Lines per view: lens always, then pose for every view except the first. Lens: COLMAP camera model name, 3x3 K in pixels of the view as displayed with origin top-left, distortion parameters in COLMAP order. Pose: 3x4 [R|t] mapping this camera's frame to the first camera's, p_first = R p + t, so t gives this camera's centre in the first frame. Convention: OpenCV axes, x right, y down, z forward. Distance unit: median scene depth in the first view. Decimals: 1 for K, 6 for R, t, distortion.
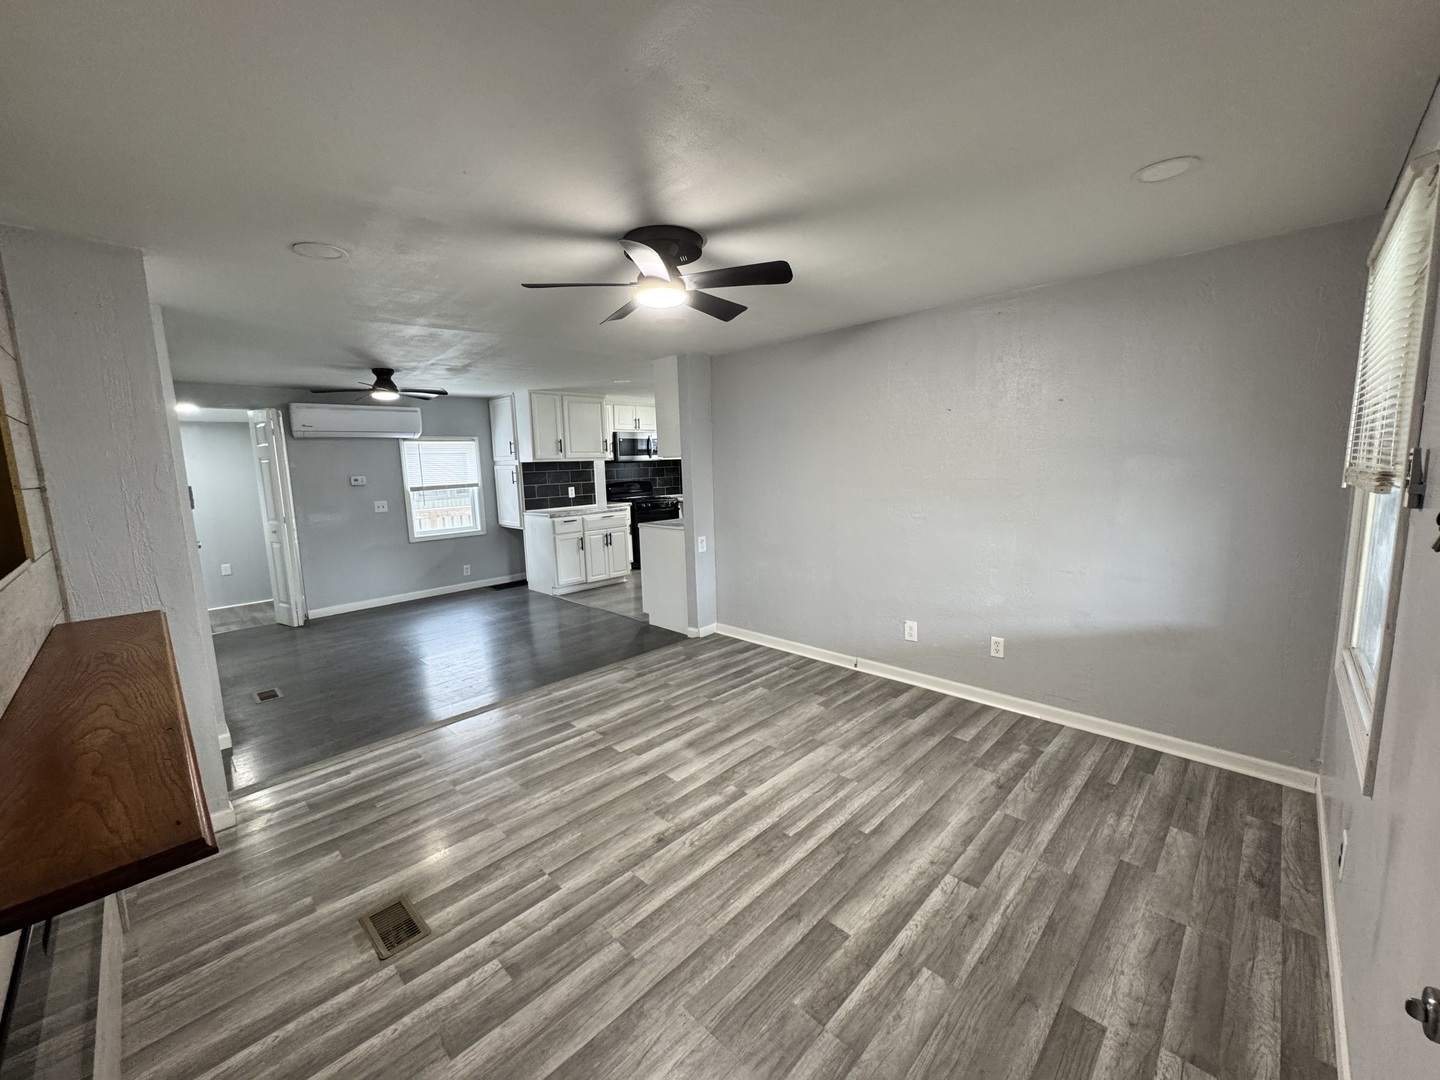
lens RADIAL K [[572.4, 0, 719.2], [0, 572.4, 538.8], [0, 0, 1]] dist [-0.003389, 0.000237]
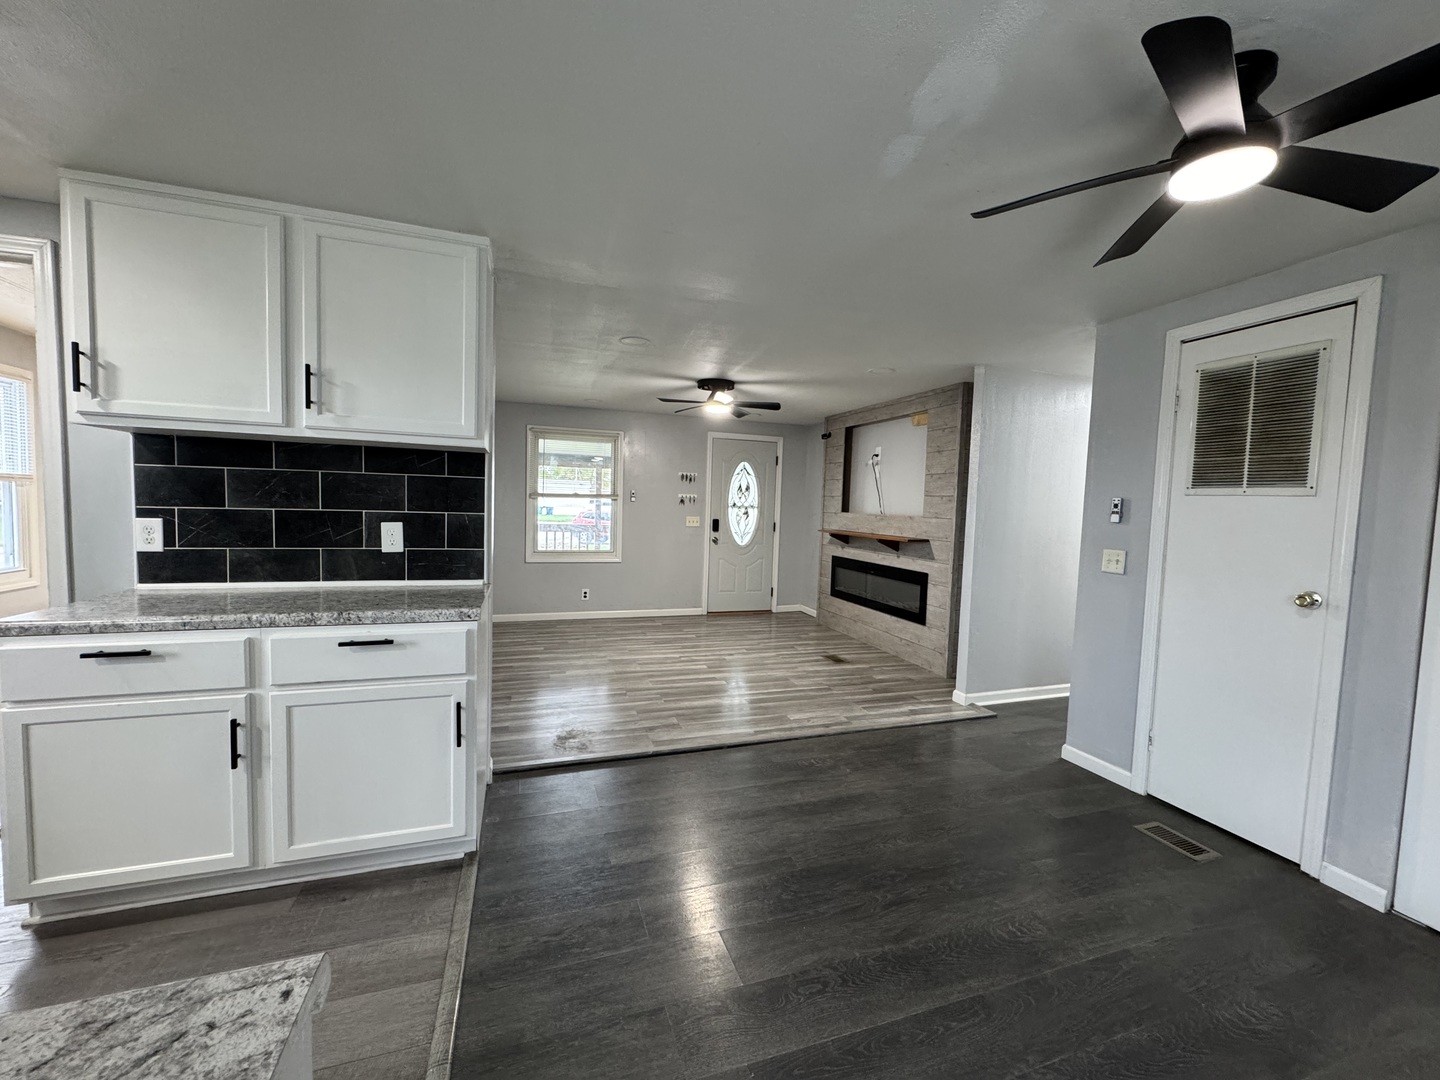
lens RADIAL K [[572.4, 0, 719.2], [0, 572.4, 538.8], [0, 0, 1]] dist [-0.003389, 0.000237]
pose [[-0.894011, -0.025300, 0.447331, -1.053513], [0.055520, 0.984454, 0.166636, -0.298919], [-0.444592, 0.173810, -0.878708, 2.911231]]
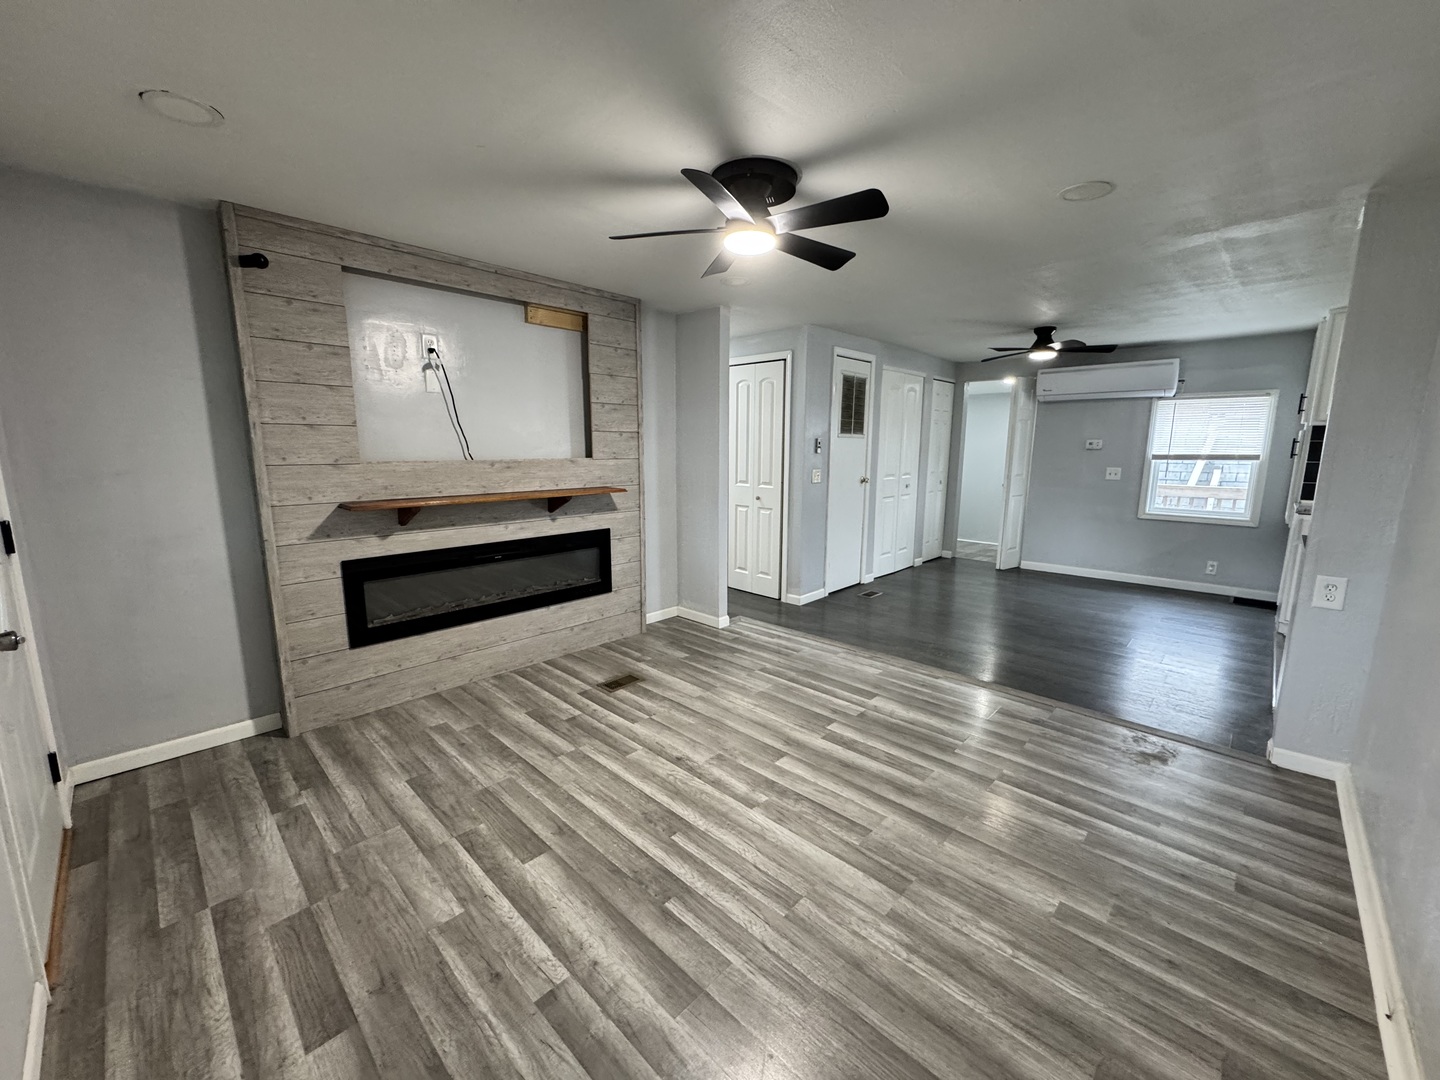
lens RADIAL K [[572.4, 0, 719.2], [0, 572.4, 538.8], [0, 0, 1]] dist [-0.003389, 0.000237]
pose [[0.012478, 0.194063, -0.980910, 0.913345], [-0.138060, 0.971925, 0.190529, -0.117618], [0.990345, 0.133047, 0.038920, 0.973846]]
